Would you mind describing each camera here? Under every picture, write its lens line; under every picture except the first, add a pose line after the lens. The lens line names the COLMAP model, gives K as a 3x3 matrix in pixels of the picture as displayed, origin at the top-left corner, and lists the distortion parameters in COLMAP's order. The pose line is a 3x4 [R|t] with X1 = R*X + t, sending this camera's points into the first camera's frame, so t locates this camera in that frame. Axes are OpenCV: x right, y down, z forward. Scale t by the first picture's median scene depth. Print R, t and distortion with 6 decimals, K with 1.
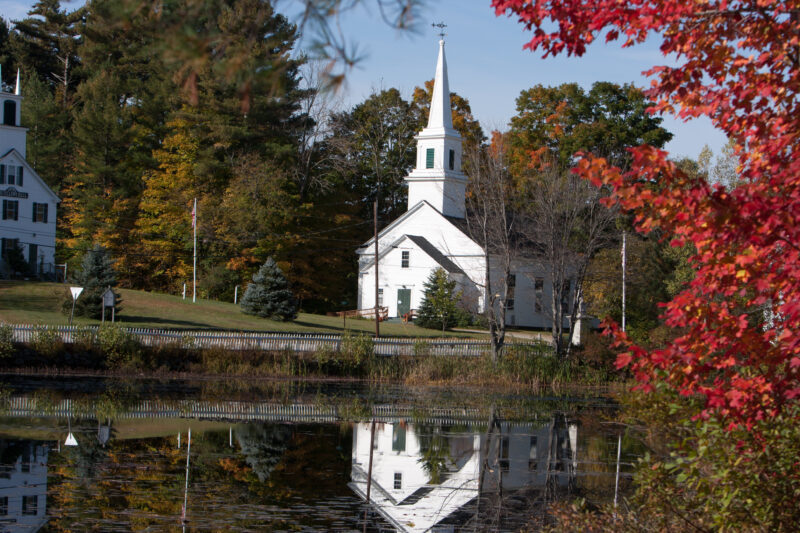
lens RADIAL K [[2668.1, 0, 400.0], [0, 2668.1, 266.5], [0, 0, 1]] dist [-0.302132, -1.272070]
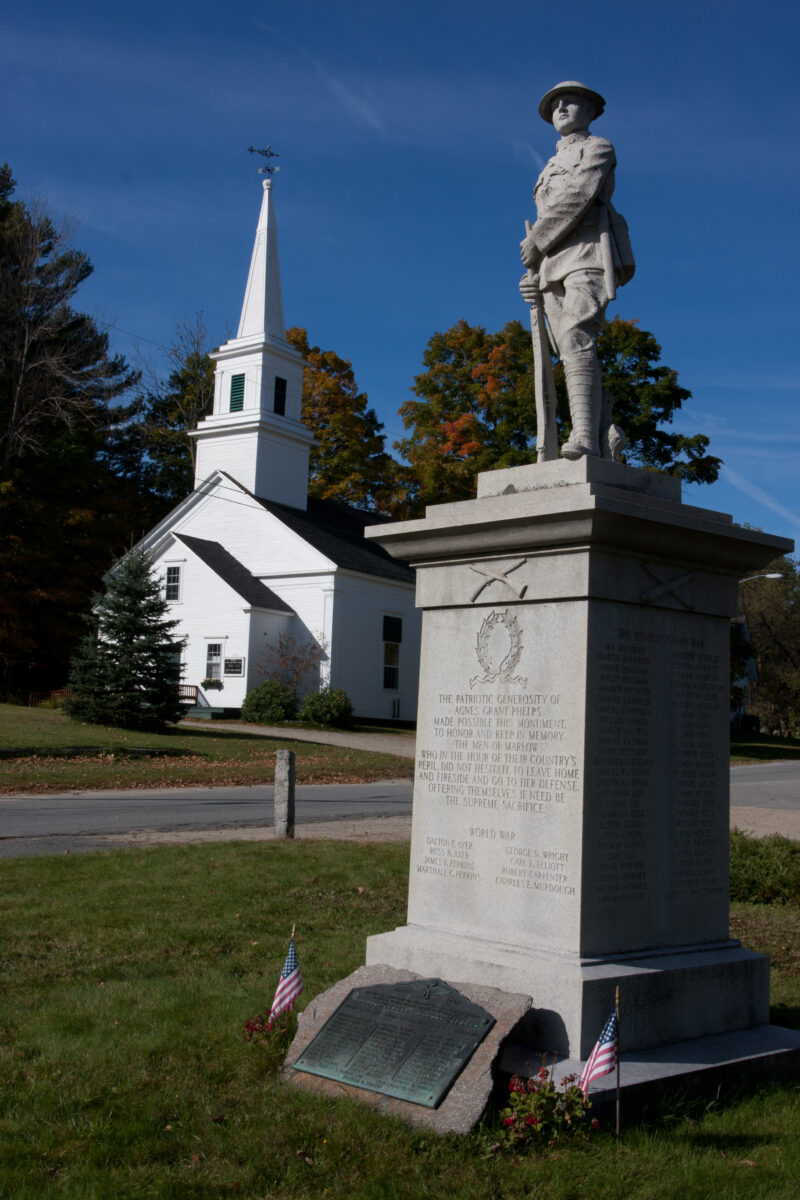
lens RADIAL K [[1416.1, 0, 400.0], [0, 1416.1, 600.0], [0, 0, 1]] dist [-0.071552, -0.003467]
pose [[0.999771, 0.001686, -0.021345, 0.049325], [-0.003116, 0.997741, -0.067112, 0.017704], [0.021183, 0.067163, 0.997517, 0.745073]]
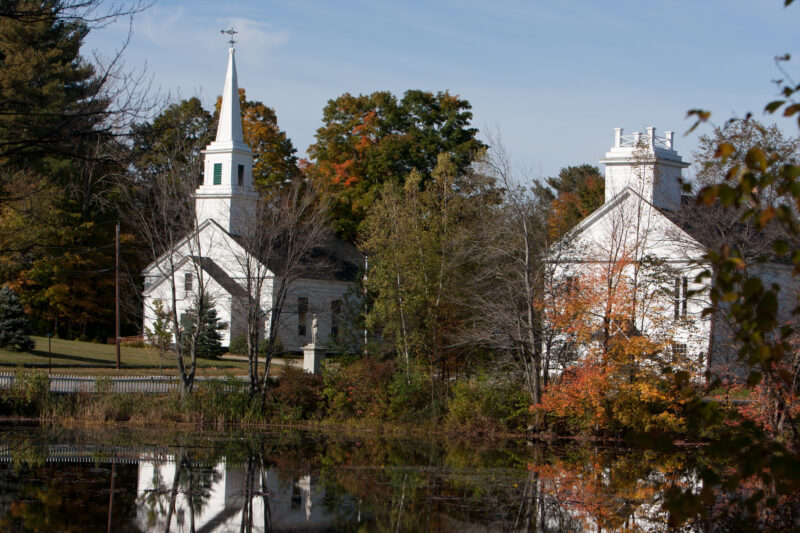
lens RADIAL K [[2883.1, 0, 400.0], [0, 2883.1, 266.5], [0, 0, 1]] dist [-0.249087, -1.211516]
pose [[0.999986, -0.001761, 0.005019, 0.071636], [0.001769, 0.999997, -0.001491, -0.006409], [-0.005016, 0.001500, 0.999986, -0.015097]]
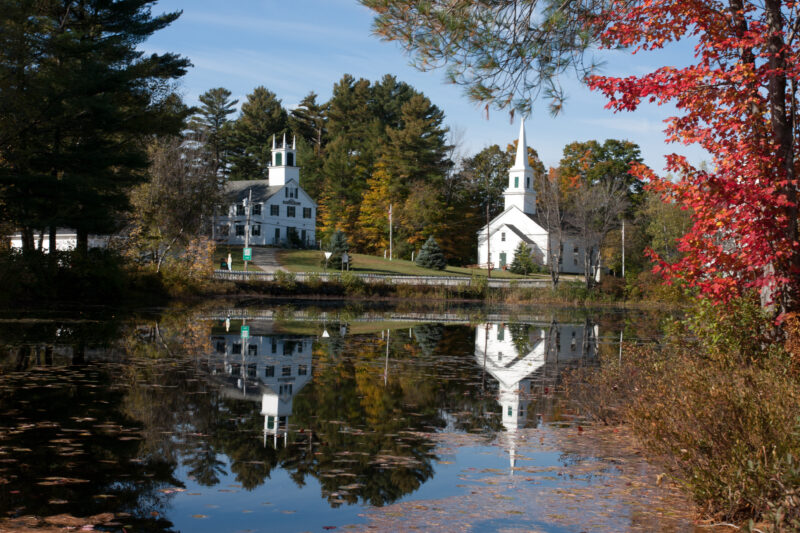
lens RADIAL K [[1438.0, 0, 400.0], [0, 1438.0, 266.5], [0, 0, 1]] dist [0.064281, 0.073006]
pose [[0.997676, -0.006403, -0.067832, -0.002049], [0.007536, 0.999836, 0.016466, 0.000992], [0.067715, -0.016939, 0.997561, -0.003680]]
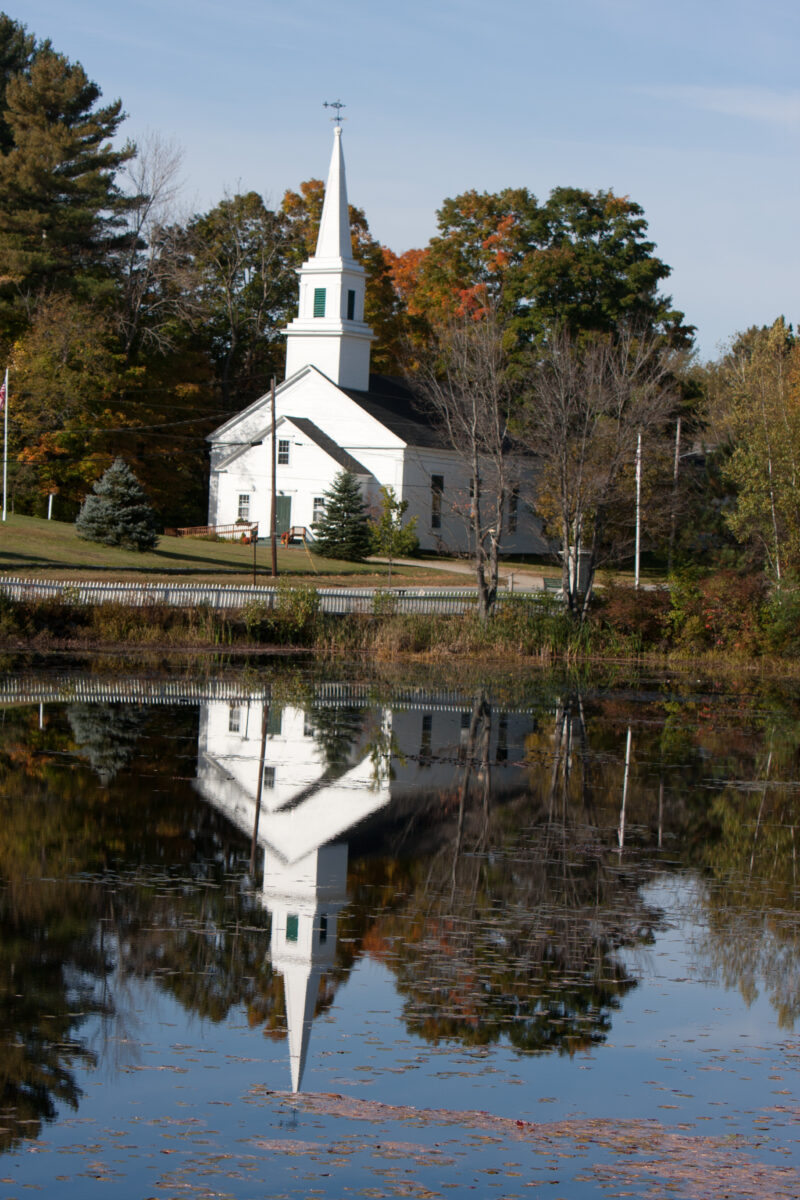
lens RADIAL K [[4324.6, 0, 400.0], [0, 4324.6, 600.0], [0, 0, 1]] dist [-0.249087, -1.211516]
pose [[0.997529, 0.008437, 0.069741, -0.044915], [-0.011538, 0.998957, 0.044178, -0.014043], [-0.069296, -0.044874, 0.996586, -0.098817]]
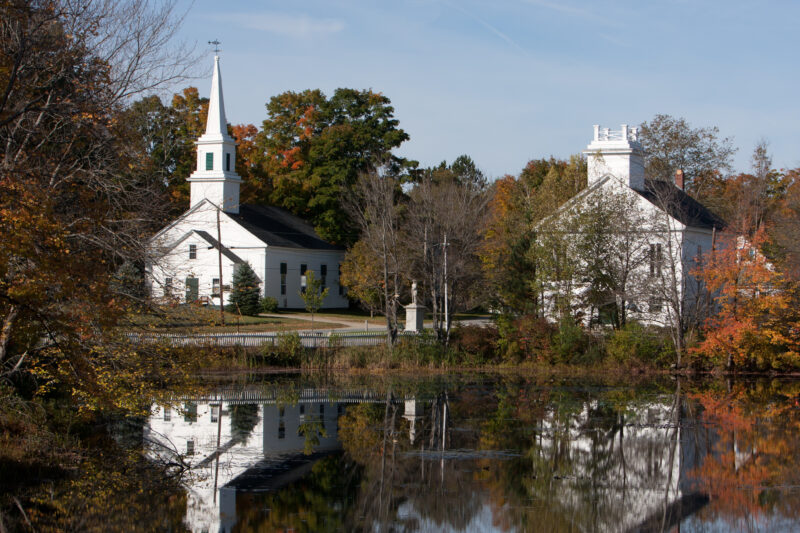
lens RADIAL K [[2668.1, 0, 400.0], [0, 2668.1, 266.5], [0, 0, 1]] dist [-0.302132, -1.272070]
pose [[0.981902, -0.019210, 0.188410, -0.124644], [0.015867, 0.999689, 0.019237, -0.016794], [-0.188721, -0.015899, 0.981902, -0.122399]]
